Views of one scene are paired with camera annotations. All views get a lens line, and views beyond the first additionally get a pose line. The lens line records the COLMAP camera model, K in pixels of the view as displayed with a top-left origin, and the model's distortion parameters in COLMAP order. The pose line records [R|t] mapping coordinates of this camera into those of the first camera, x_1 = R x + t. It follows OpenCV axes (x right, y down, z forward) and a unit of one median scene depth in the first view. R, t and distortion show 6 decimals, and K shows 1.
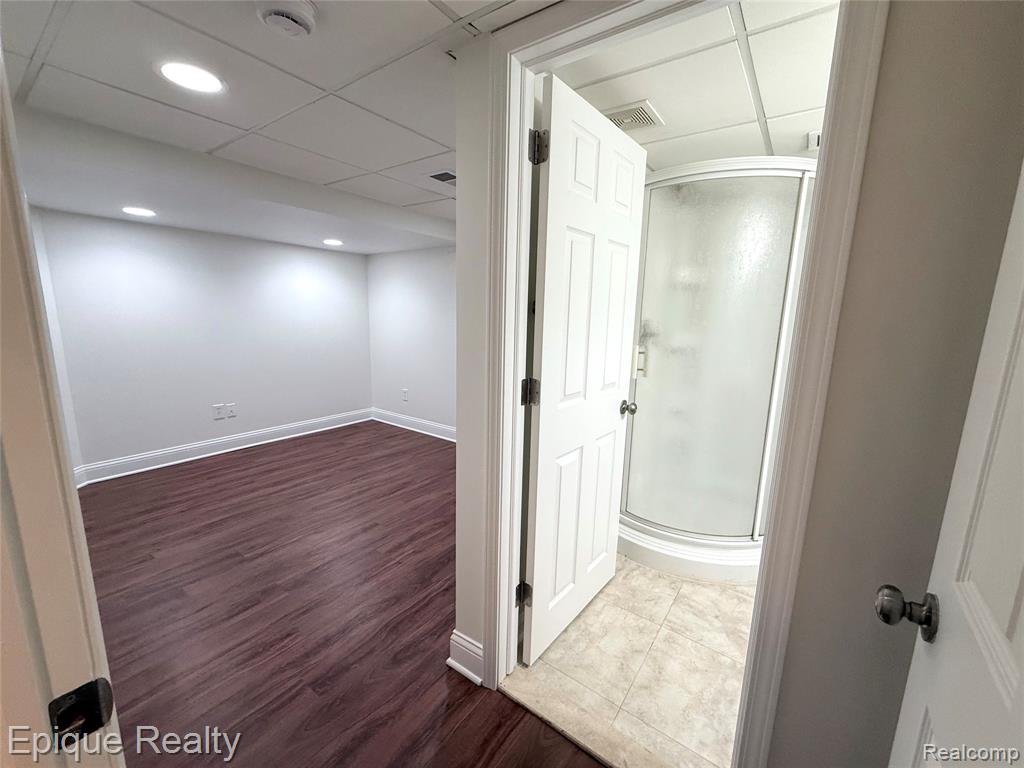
lens RADIAL K [[408.7, 0, 516.5], [0, 408.7, 383.5], [0, 0, 1]] dist [0.004271, 0.000240]
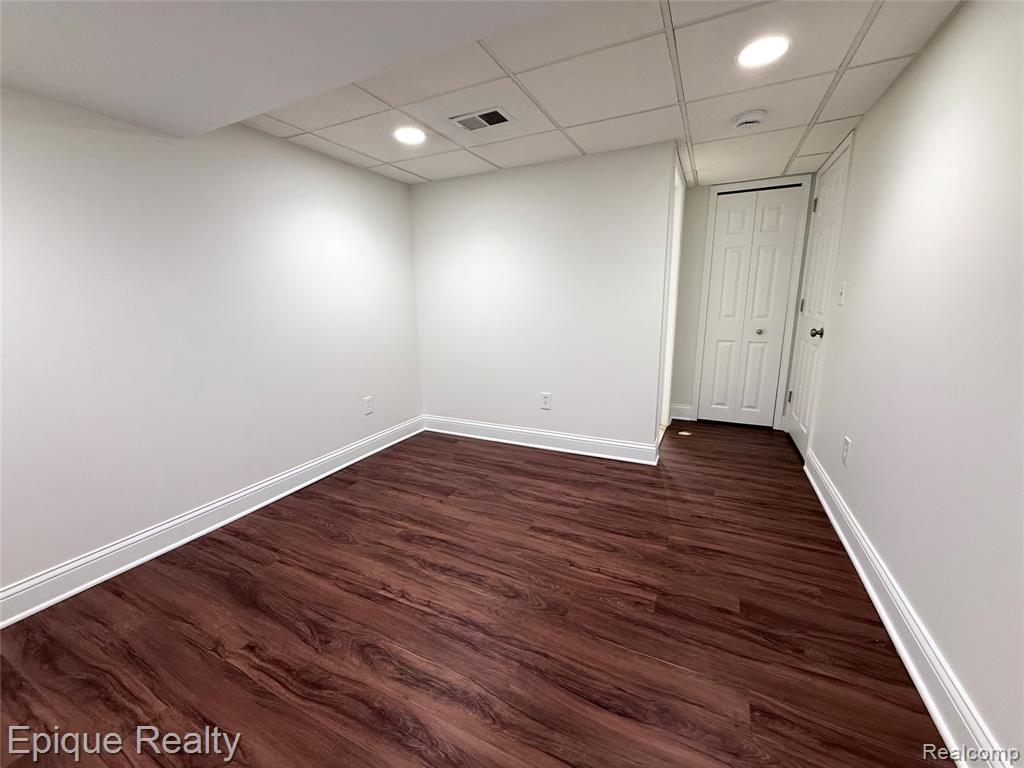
lens RADIAL K [[408.7, 0, 514.6], [0, 408.7, 382.2], [0, 0, 1]] dist [0.004271, 0.000240]
pose [[-0.171137, -0.209936, 0.962621, -1.183494], [0.183286, 0.953196, 0.240465, -0.147160], [-0.968049, 0.217587, -0.124649, 1.202283]]
